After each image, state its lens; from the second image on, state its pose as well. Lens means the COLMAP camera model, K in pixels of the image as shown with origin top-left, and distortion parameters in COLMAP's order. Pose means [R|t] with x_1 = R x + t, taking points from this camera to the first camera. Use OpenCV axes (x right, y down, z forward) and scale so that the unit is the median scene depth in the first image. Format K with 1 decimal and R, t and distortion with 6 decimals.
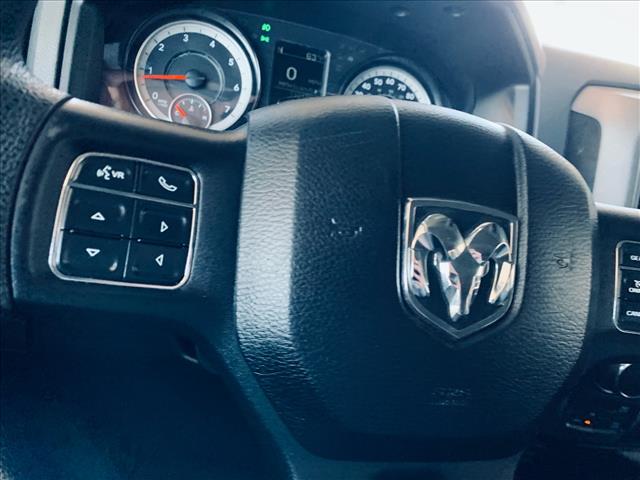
lens RADIAL K [[491.0, 0, 331.0], [0, 491.0, 242.1], [0, 0, 1]] dist [0.015774, -0.023334]
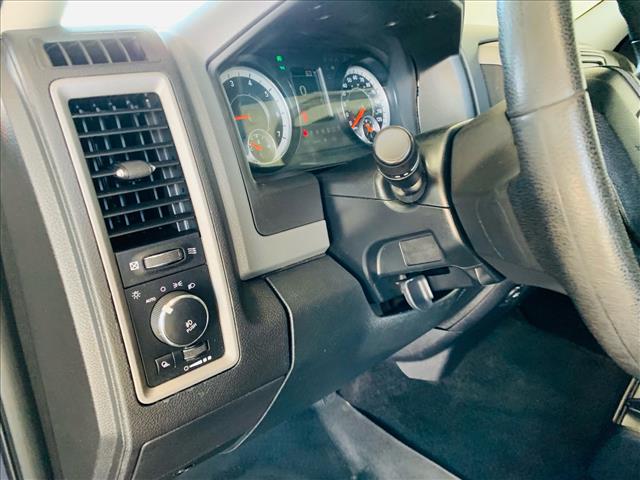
lens RADIAL K [[491.0, 0, 320.3], [0, 491.0, 239.2], [0, 0, 1]] dist [0.015774, -0.023334]
pose [[0.791958, -0.400576, 0.460805, -0.798481], [0.400502, 0.910471, 0.103151, -0.130243], [-0.460869, 0.102862, 0.881487, -0.036065]]
